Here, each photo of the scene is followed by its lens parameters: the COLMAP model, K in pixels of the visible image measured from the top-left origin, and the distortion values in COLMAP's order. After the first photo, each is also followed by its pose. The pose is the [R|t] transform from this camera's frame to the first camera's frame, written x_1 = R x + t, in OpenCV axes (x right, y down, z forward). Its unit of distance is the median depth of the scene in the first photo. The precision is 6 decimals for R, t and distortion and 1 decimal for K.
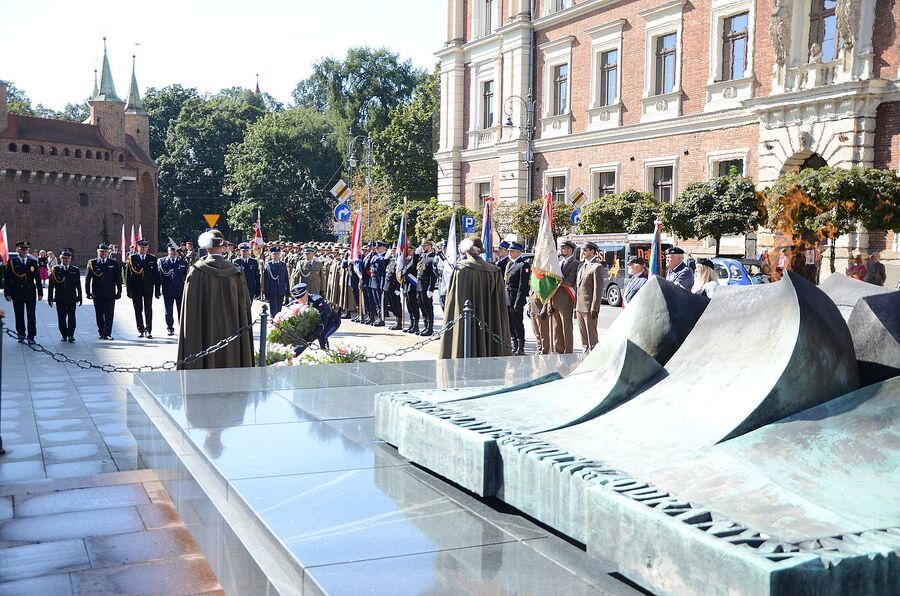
lens RADIAL K [[991.4, 0, 450.0], [0, 991.4, 298.0], [0, 0, 1]] dist [-0.005312, 0.187824]
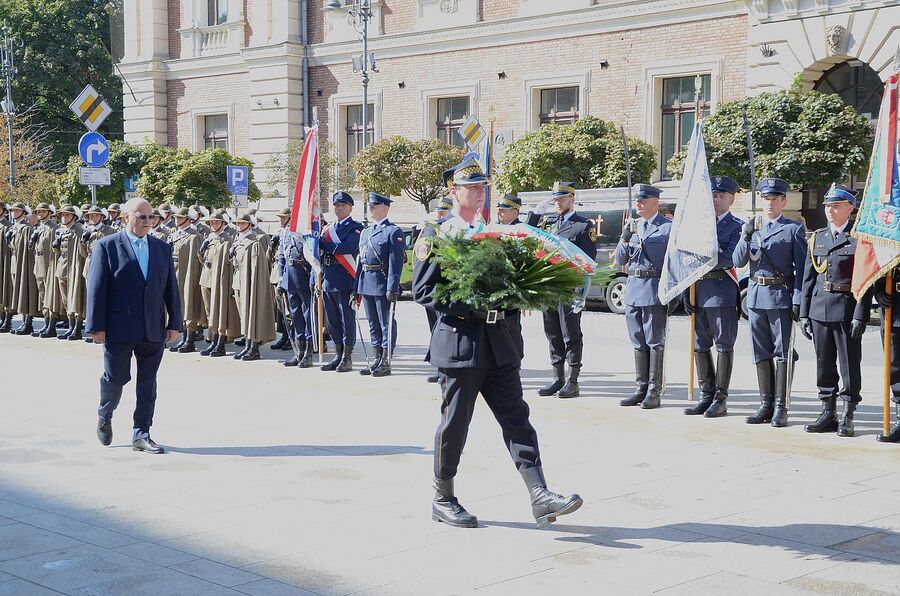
lens RADIAL K [[1368.6, 0, 450.0], [0, 1368.6, 298.0], [0, 0, 1]] dist [0.111487, 0.699943]
pose [[0.948314, -0.027065, 0.316178, -0.122687], [0.026604, 0.999629, 0.005774, -0.005476], [-0.316217, 0.002936, 0.948682, 0.184814]]
